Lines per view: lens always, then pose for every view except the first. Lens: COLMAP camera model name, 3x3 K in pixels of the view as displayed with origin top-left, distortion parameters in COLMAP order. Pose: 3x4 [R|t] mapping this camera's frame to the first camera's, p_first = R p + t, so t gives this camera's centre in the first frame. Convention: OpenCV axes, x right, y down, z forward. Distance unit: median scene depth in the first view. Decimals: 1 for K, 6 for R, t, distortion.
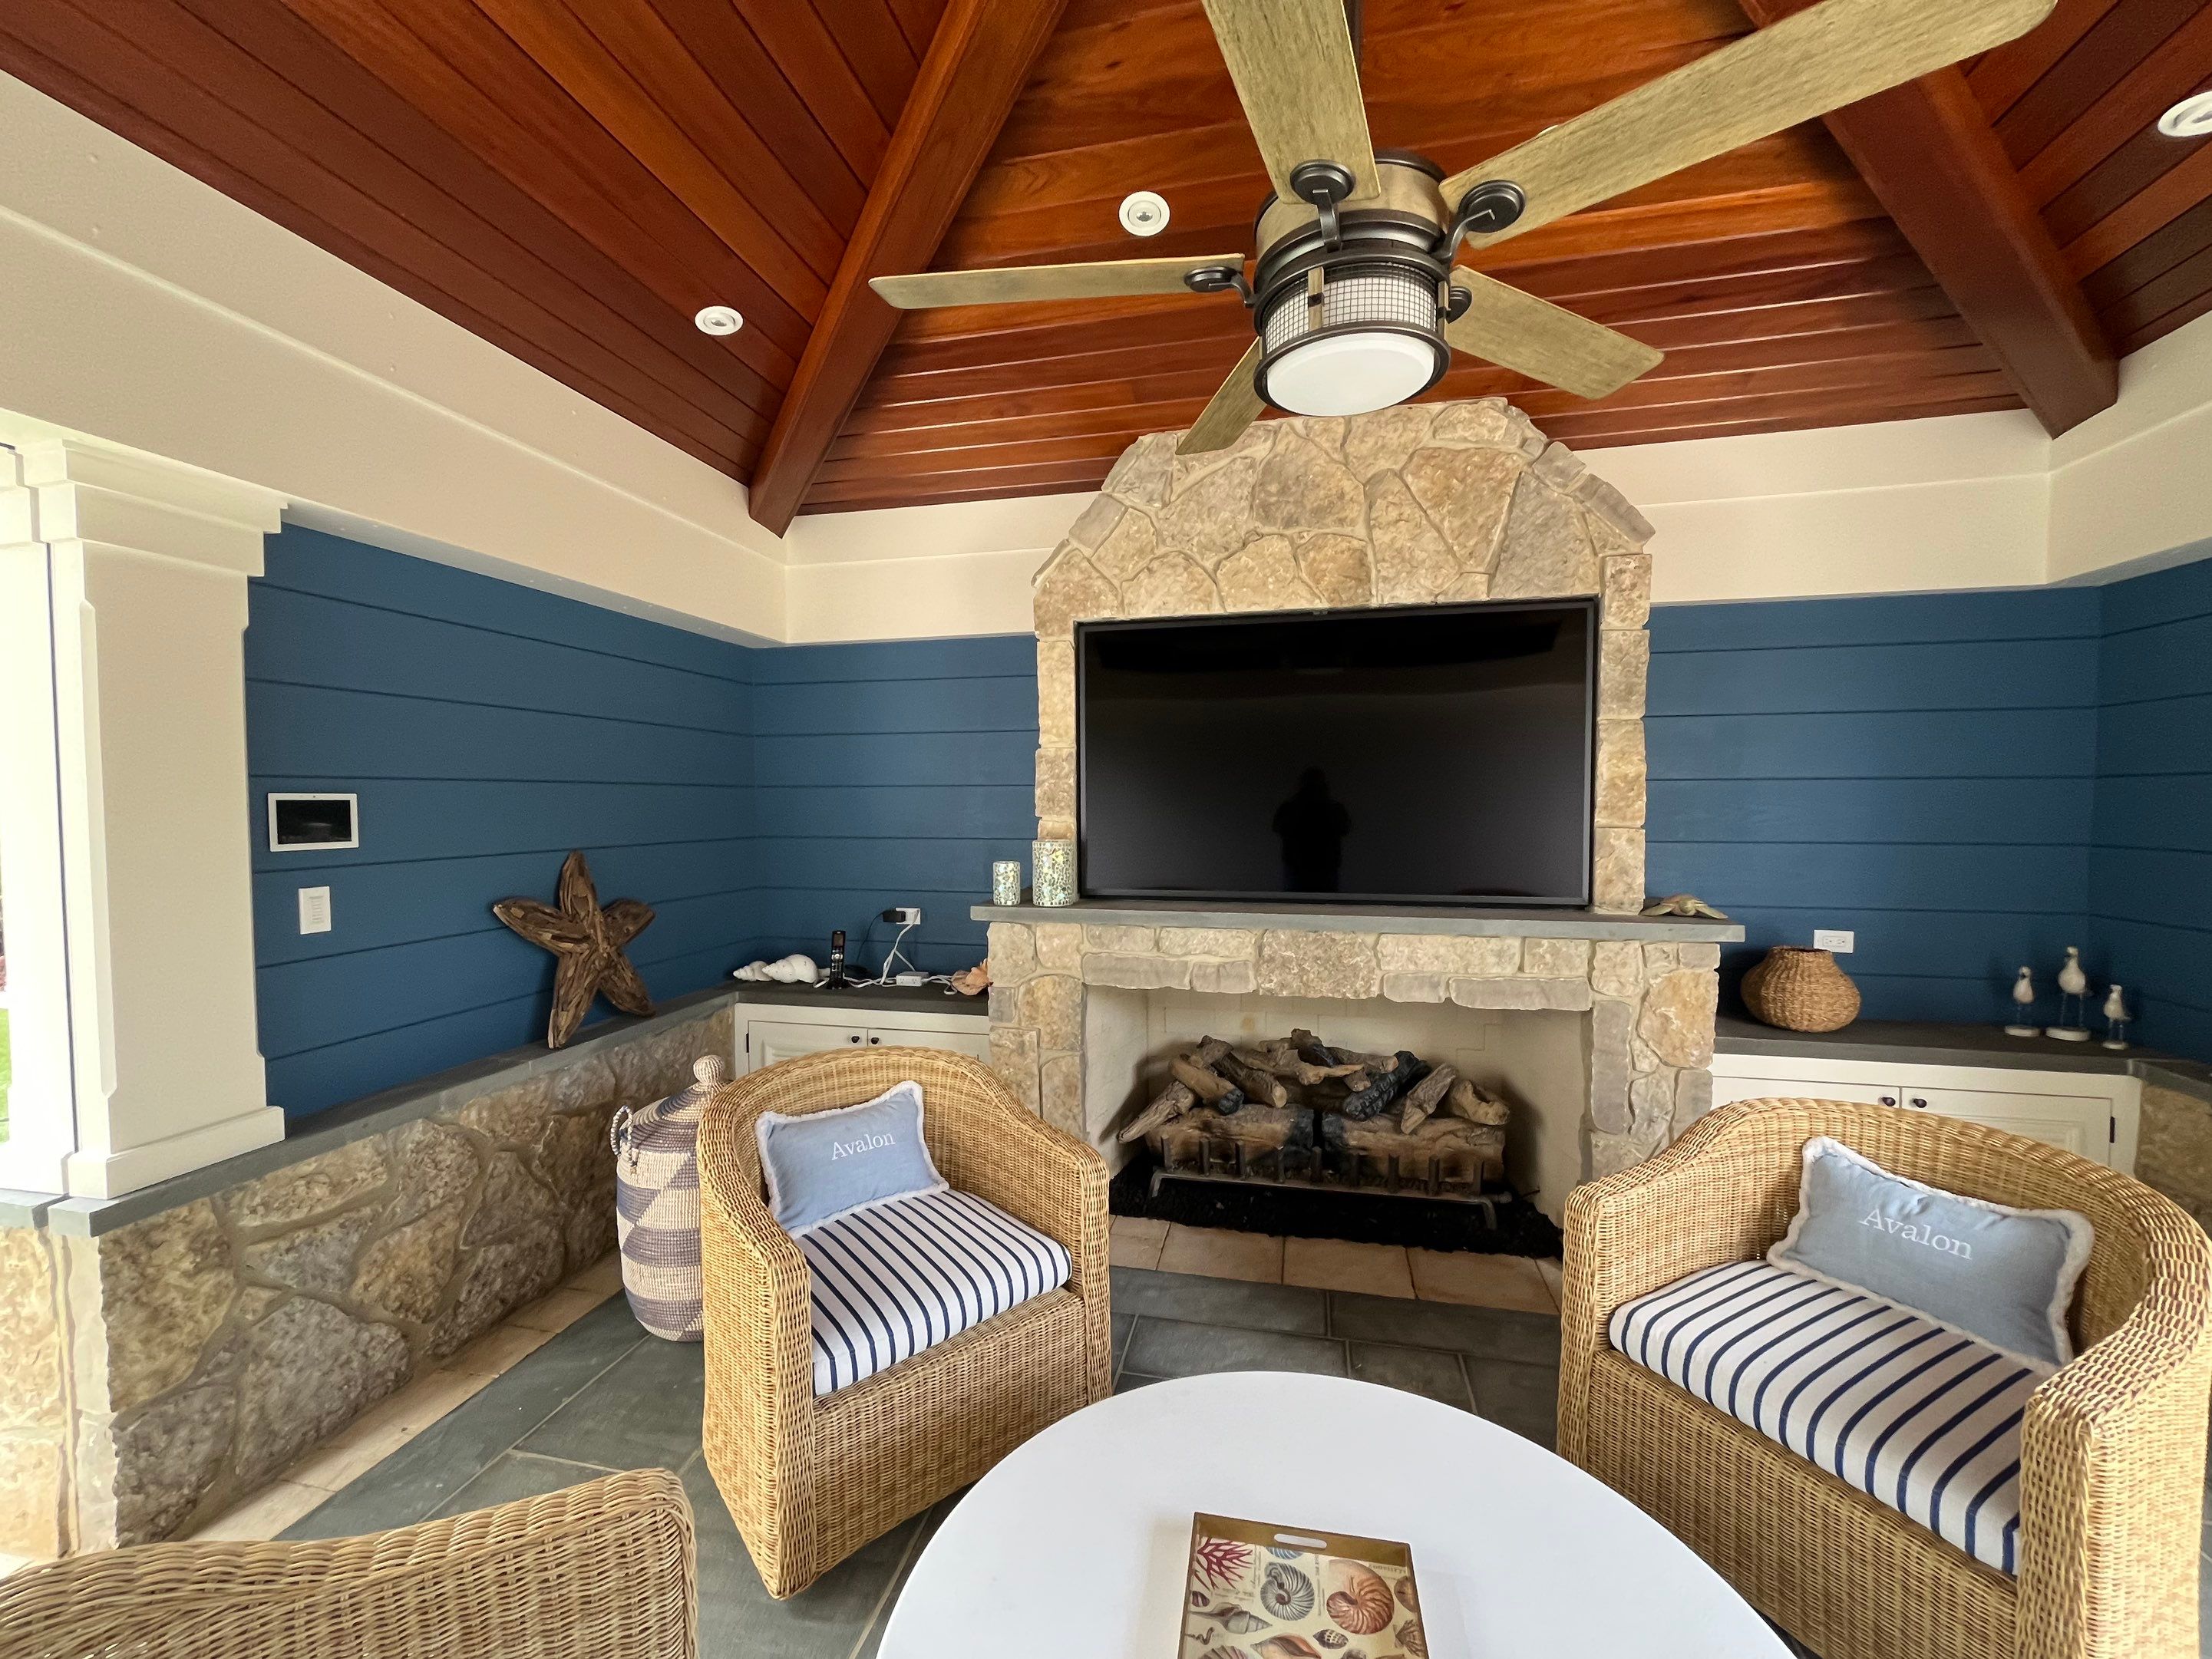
lens RADIAL K [[891.7, 0, 1101.7], [0, 891.7, 831.0], [0, 0, 1]] dist [-0.002077, -0.000311]
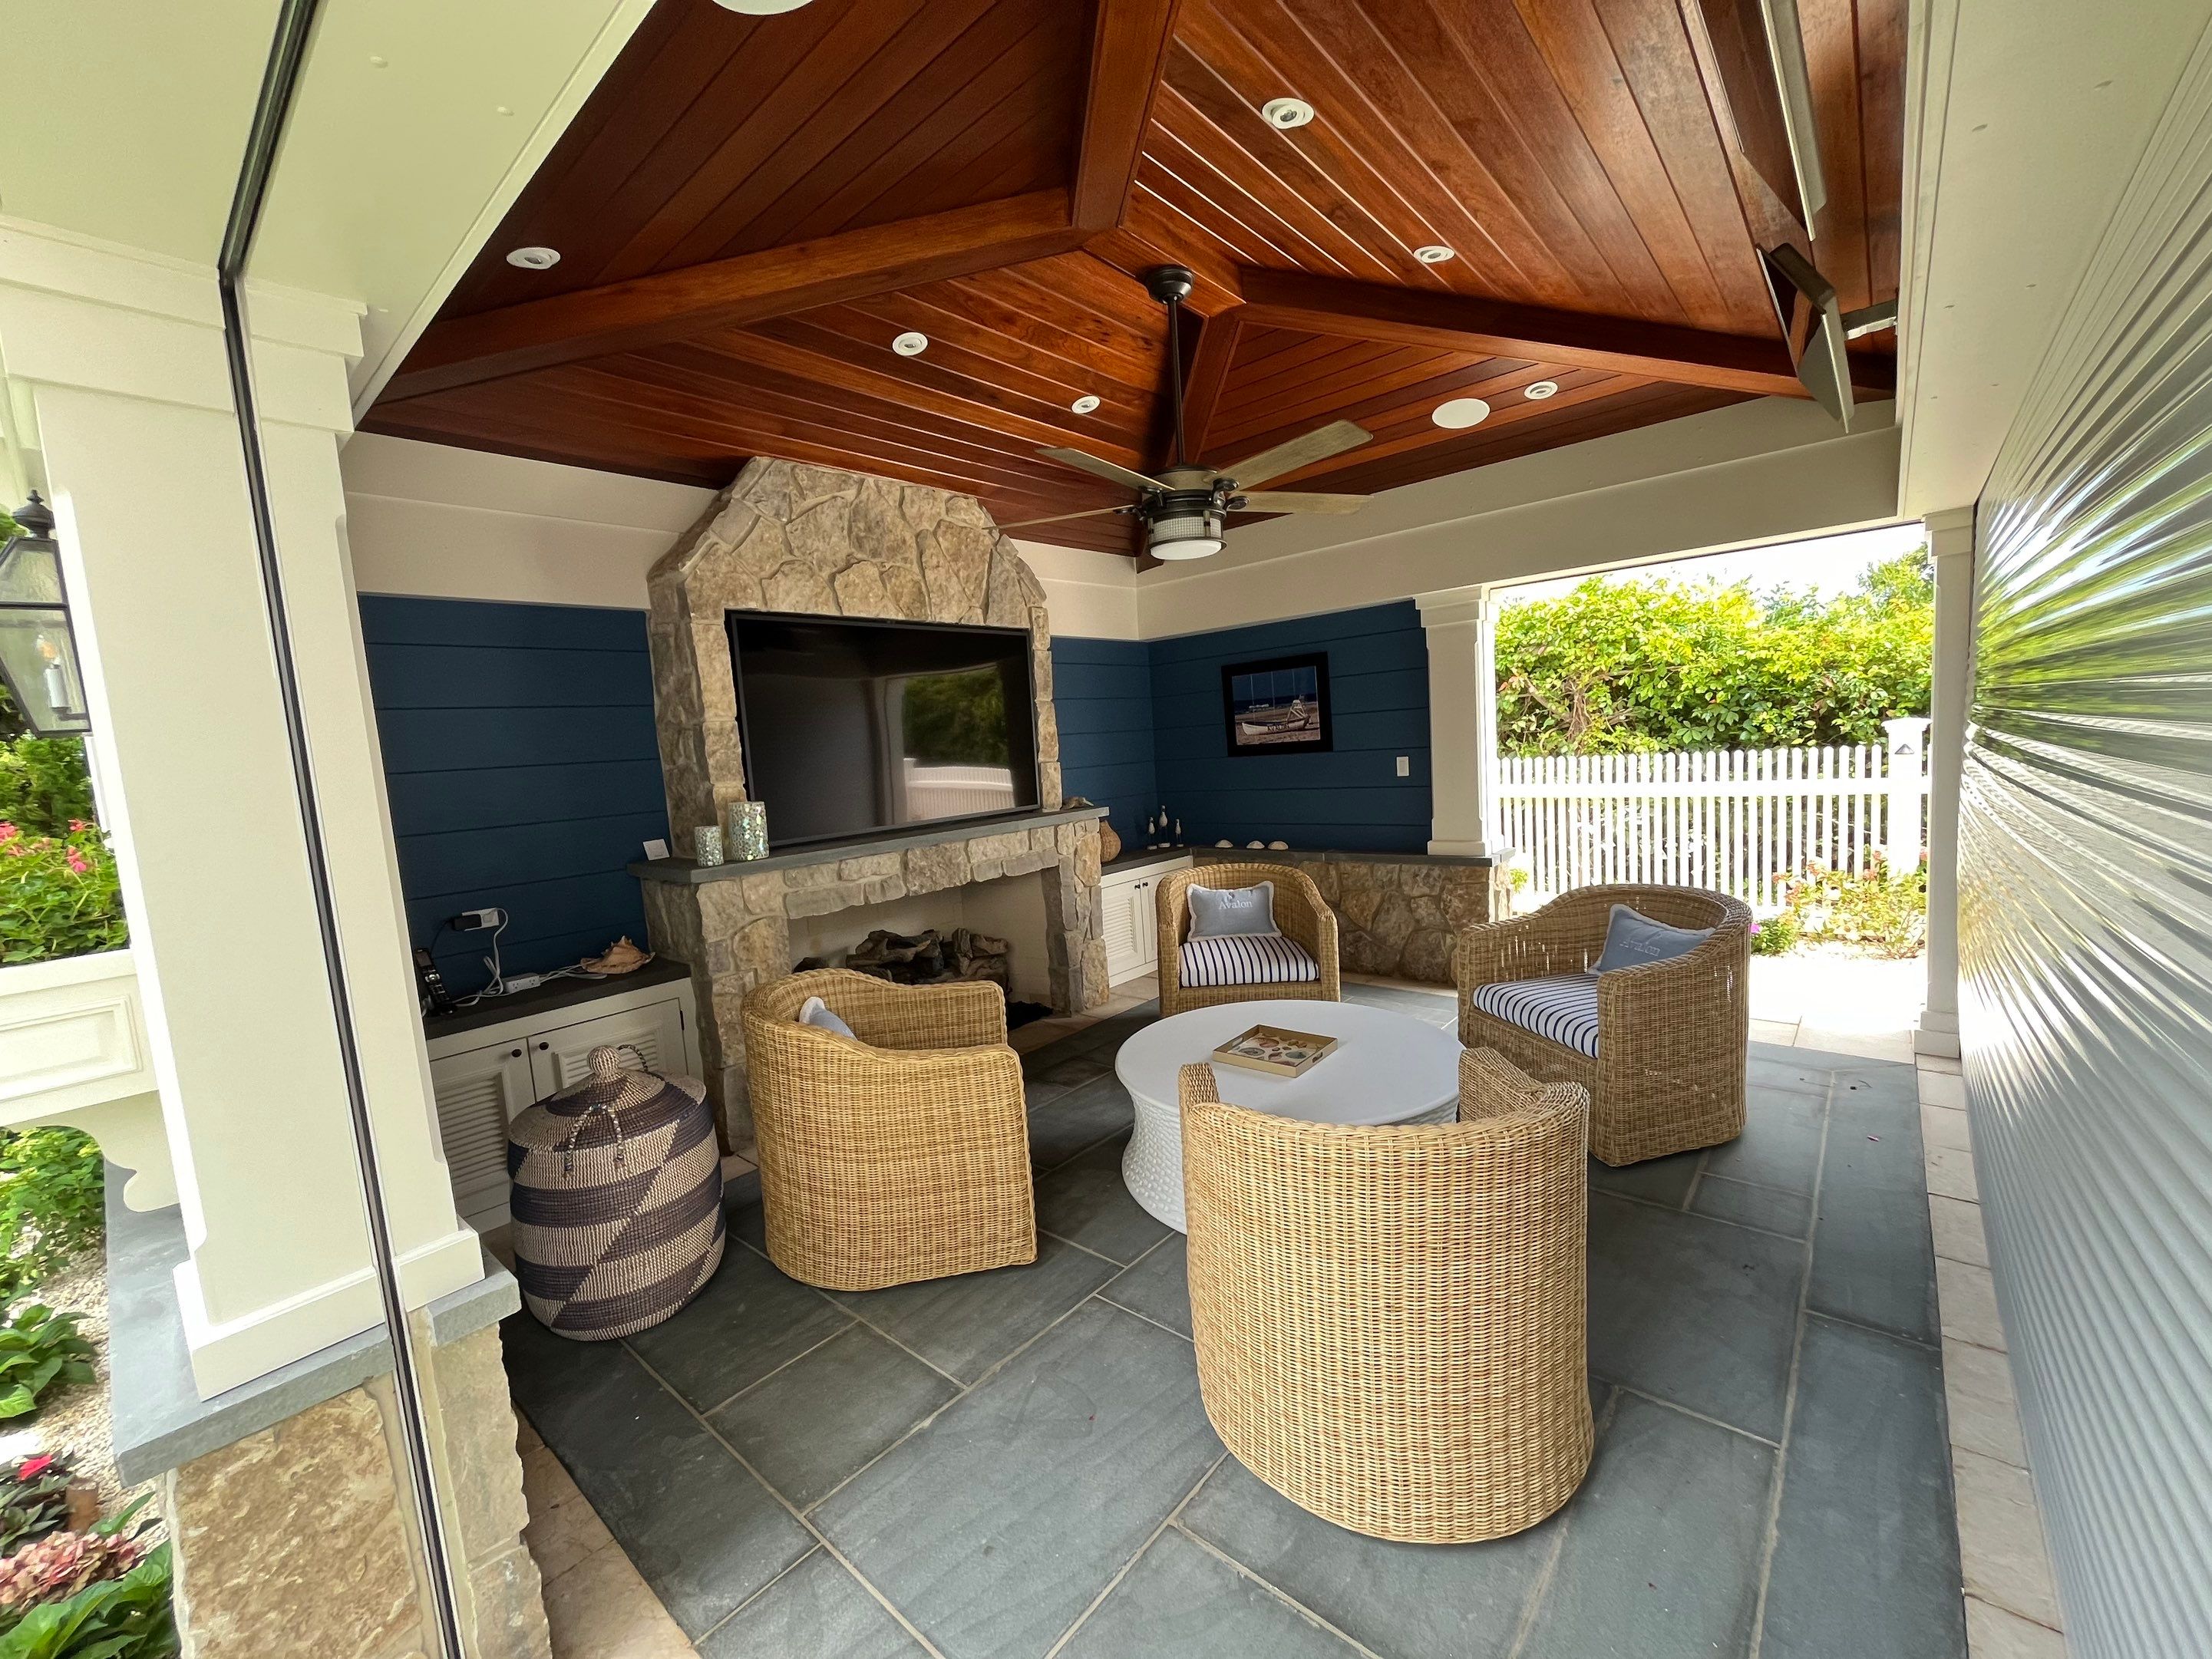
lens RADIAL K [[891.7, 0, 1100.5], [0, 891.7, 834.1], [0, 0, 1]] dist [-0.002077, -0.000311]
pose [[0.473295, -0.119247, 0.872795, -0.916735], [0.099138, 0.991711, 0.081734, 0.002734], [-0.875308, 0.047842, 0.481194, 0.063133]]
